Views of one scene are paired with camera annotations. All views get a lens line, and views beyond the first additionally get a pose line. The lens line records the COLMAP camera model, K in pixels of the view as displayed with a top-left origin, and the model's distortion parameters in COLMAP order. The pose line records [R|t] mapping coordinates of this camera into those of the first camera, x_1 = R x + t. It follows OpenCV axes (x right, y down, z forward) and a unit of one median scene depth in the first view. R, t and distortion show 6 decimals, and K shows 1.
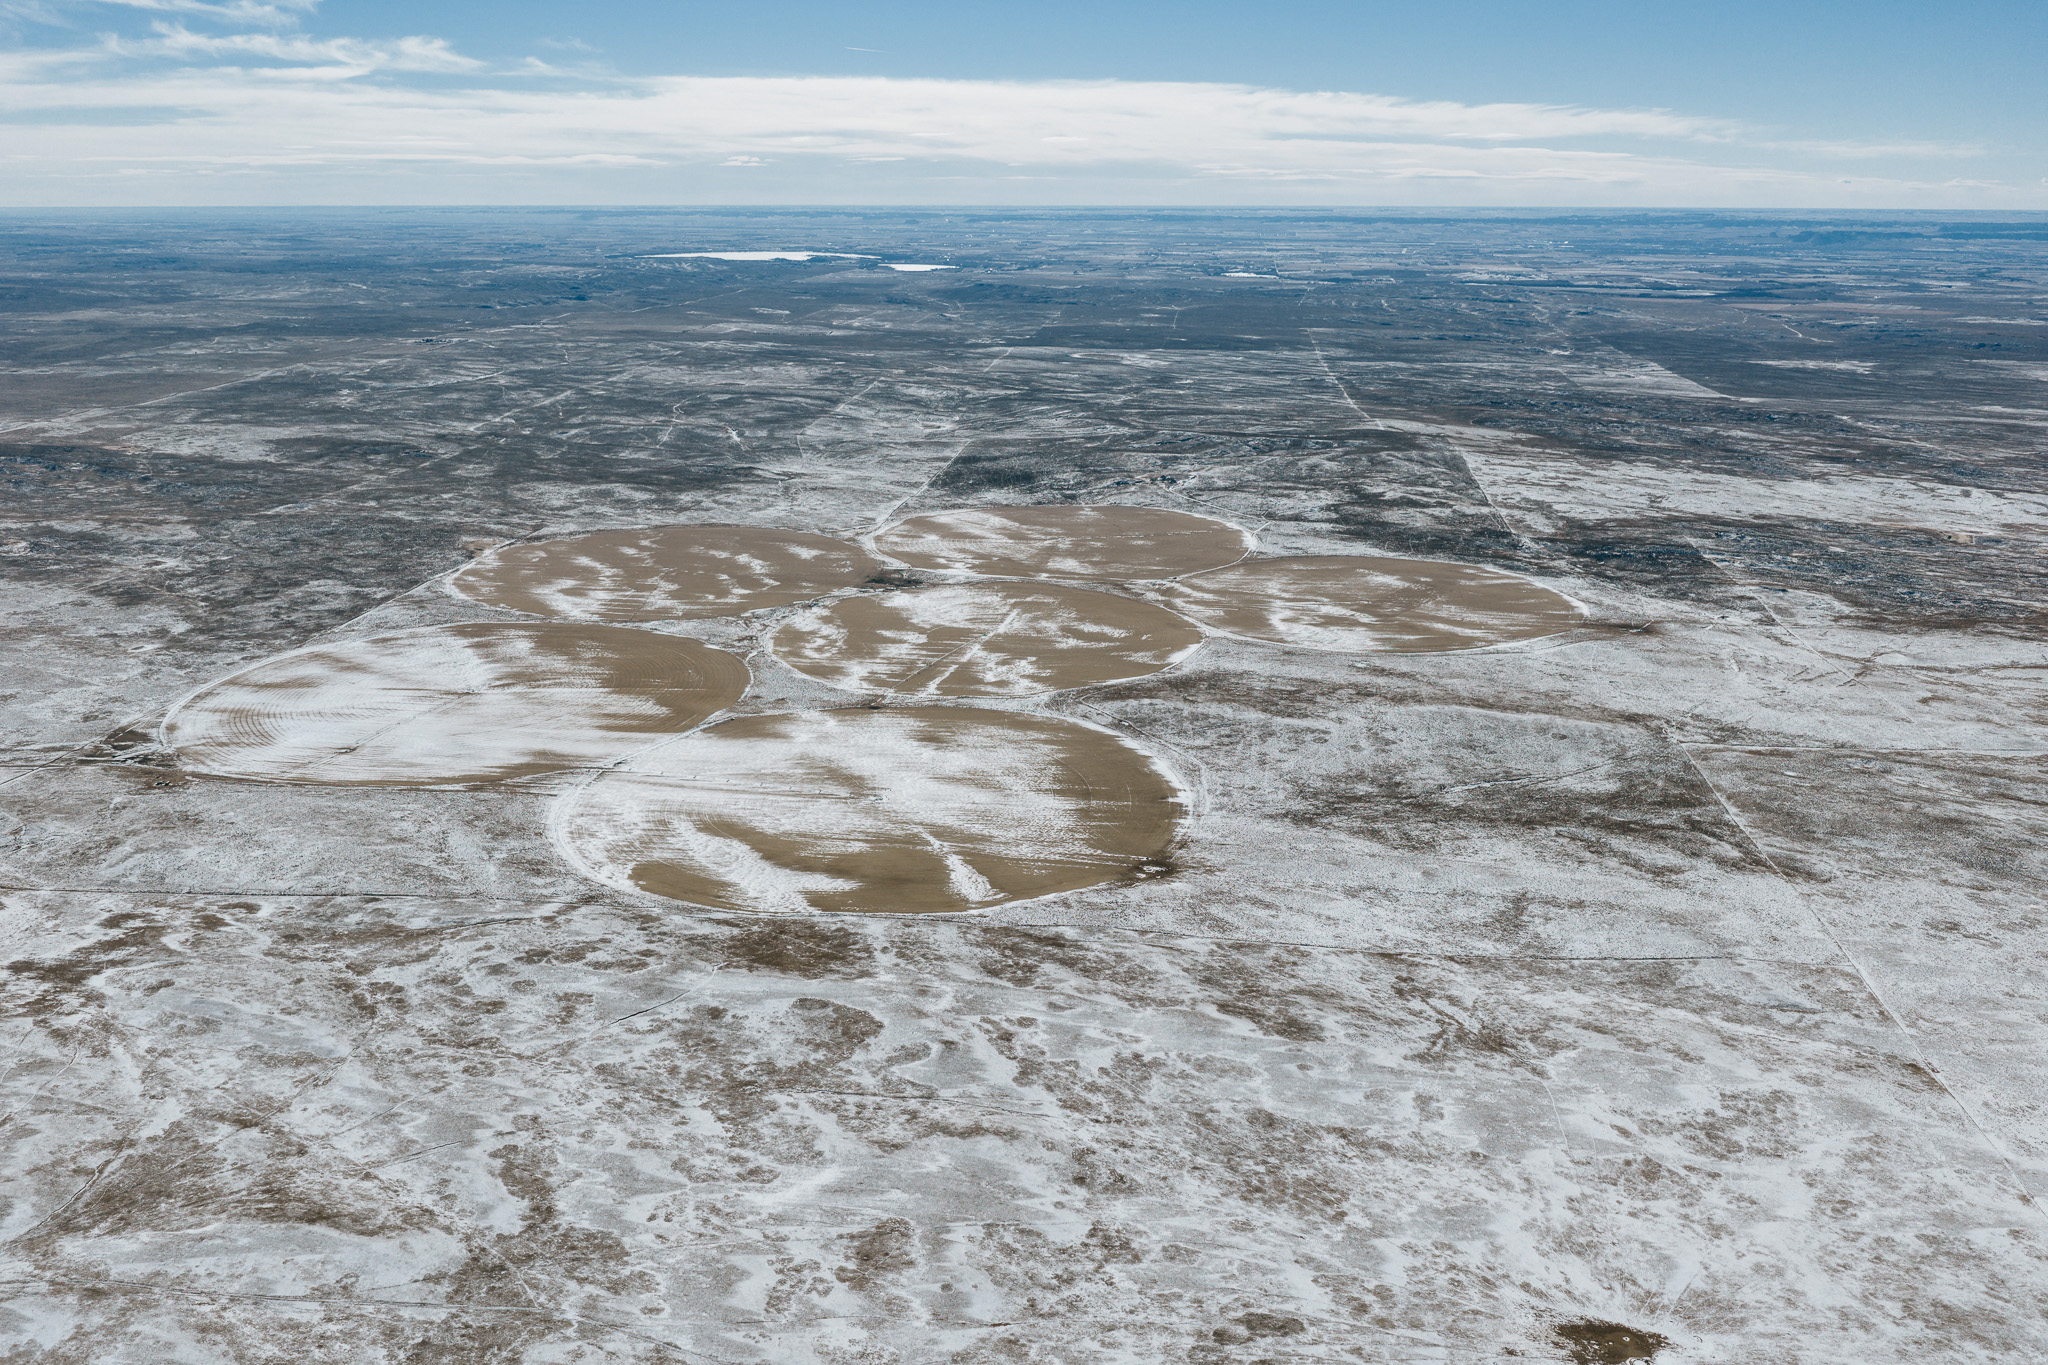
lens RADIAL K [[1667.9, 0, 1024.0], [0, 1667.9, 682.5], [0, 0, 1]] dist [0.009314, -0.012173]
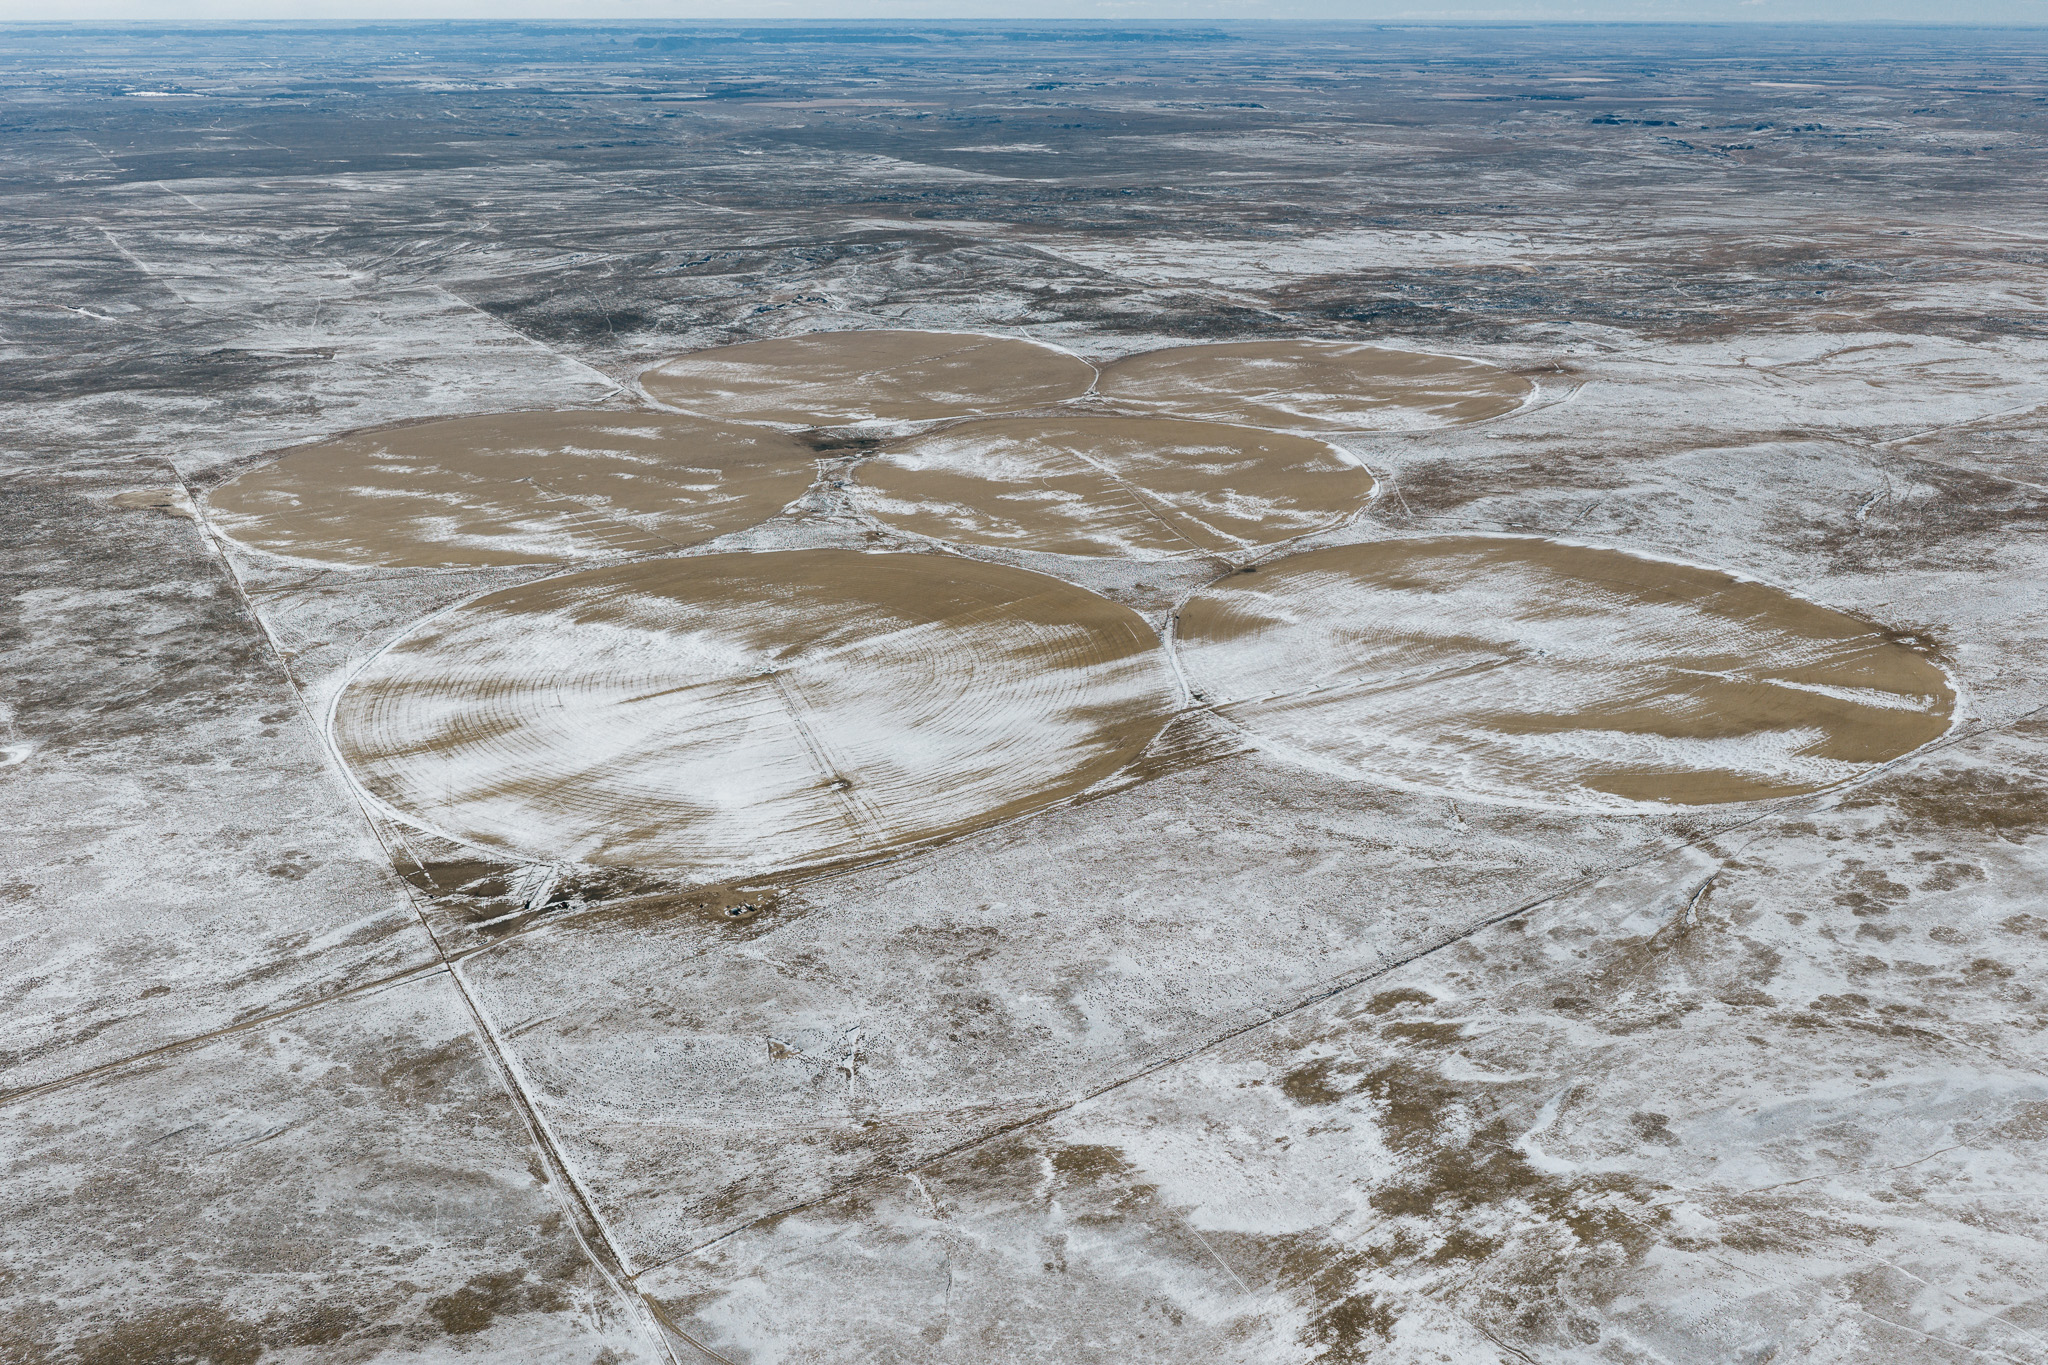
lens RADIAL K [[1667.9, 0, 1024.0], [0, 1667.9, 682.5], [0, 0, 1]] dist [0.009314, -0.012173]
pose [[0.780538, -0.239314, 0.577485, -0.762178], [0.180503, 0.970750, 0.158315, -0.093165], [-0.598481, -0.019333, 0.800904, 0.471587]]
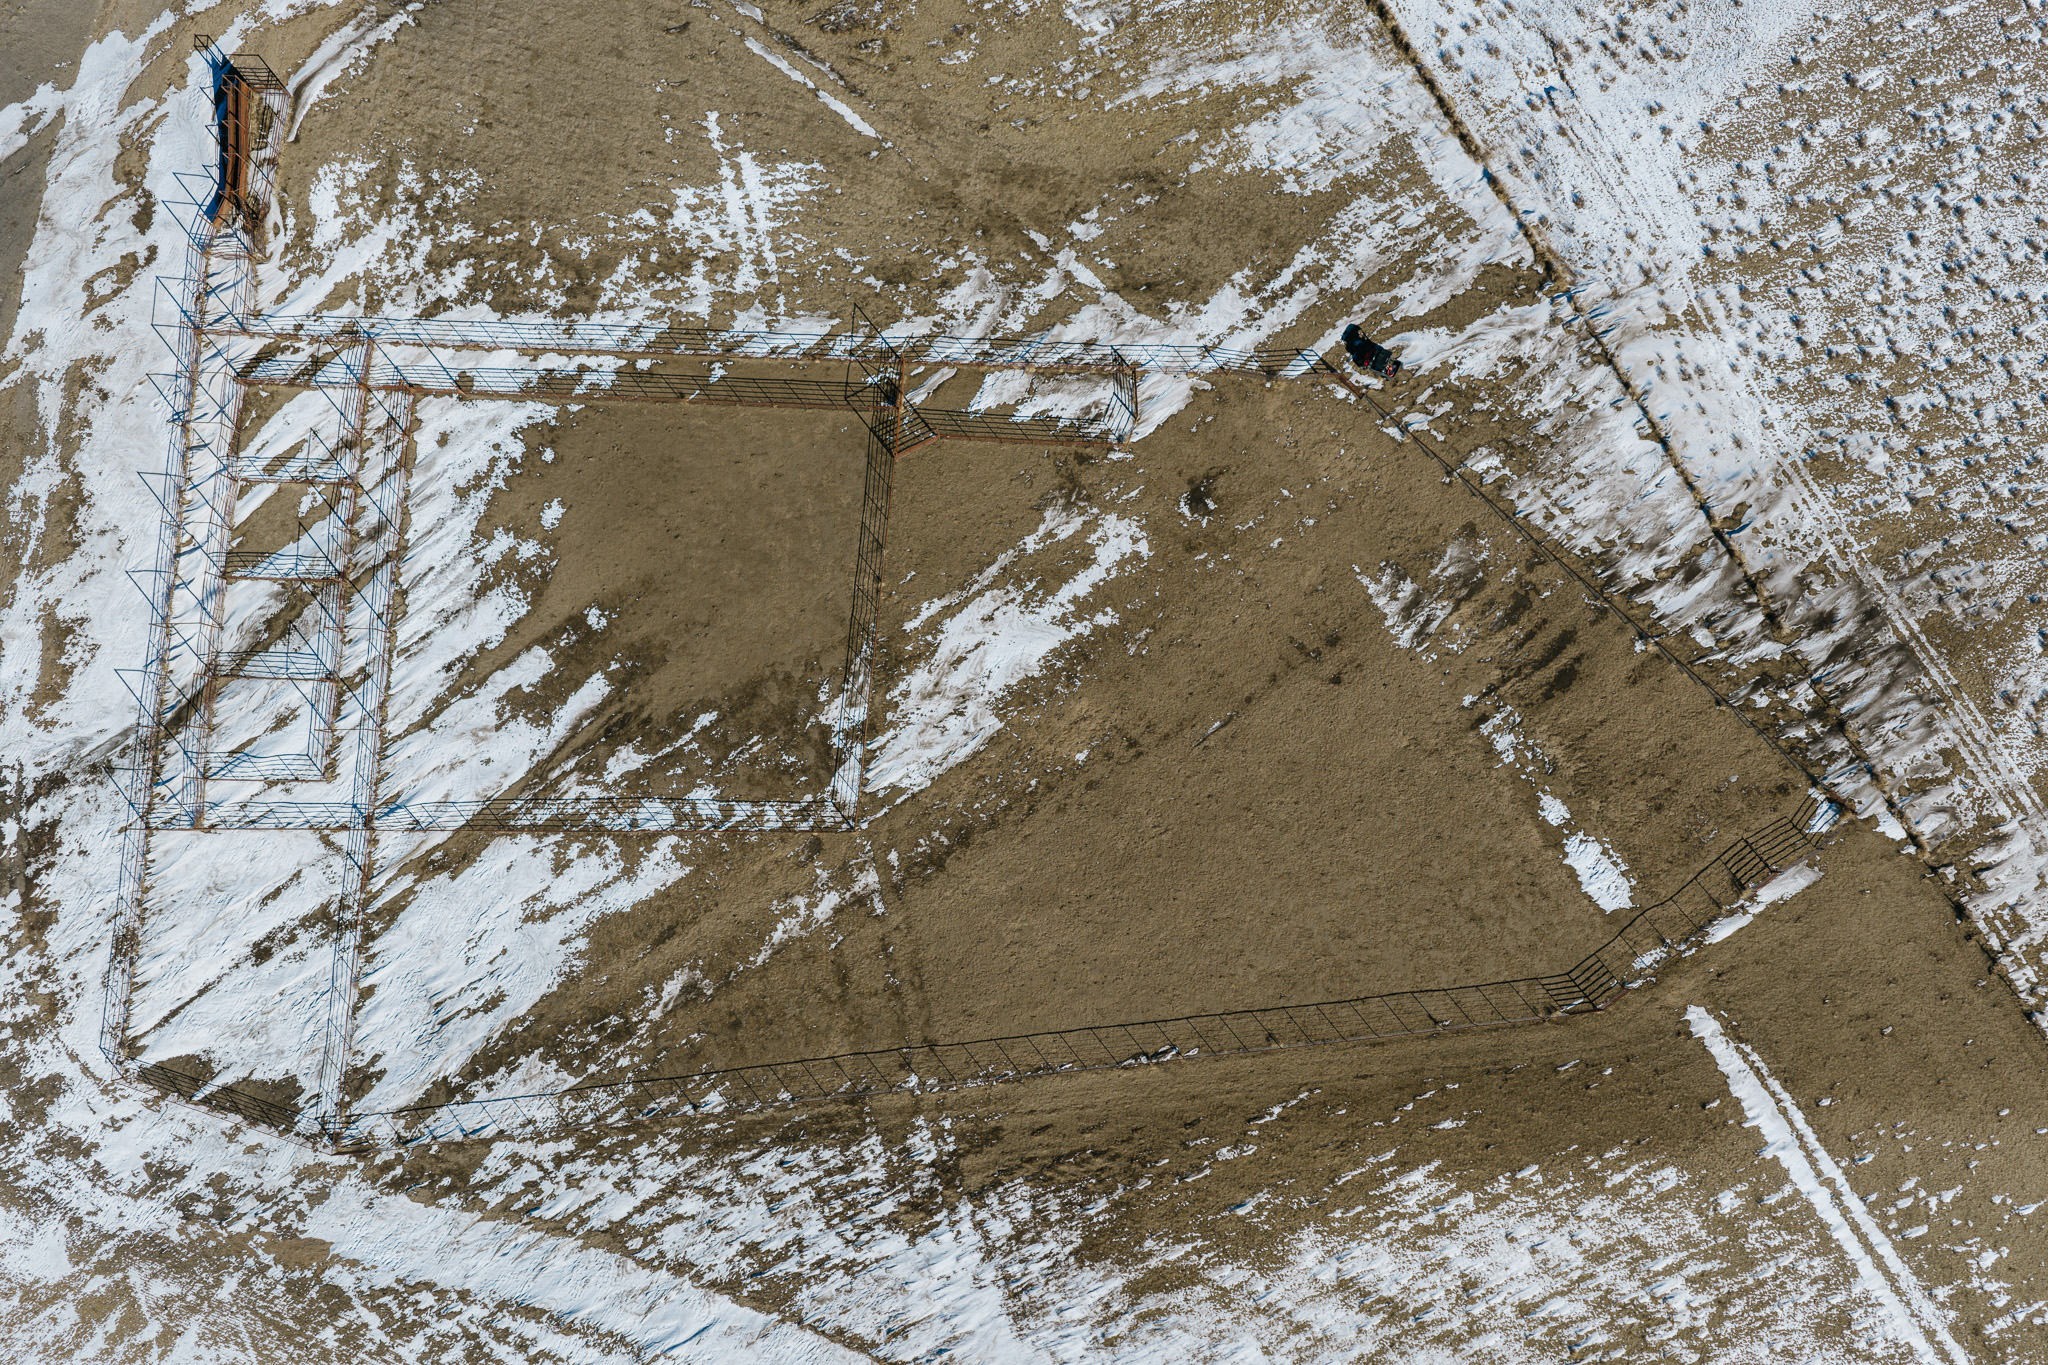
lens RADIAL K [[1667.9, 0, 1024.0], [0, 1667.9, 682.5], [0, 0, 1]] dist [0.009314, -0.012173]
pose [[-0.794038, 0.604048, -0.068043, -0.580700], [-0.184066, -0.132245, 0.973977, -0.012314], [0.579330, 0.785899, 0.216192, 1.072398]]
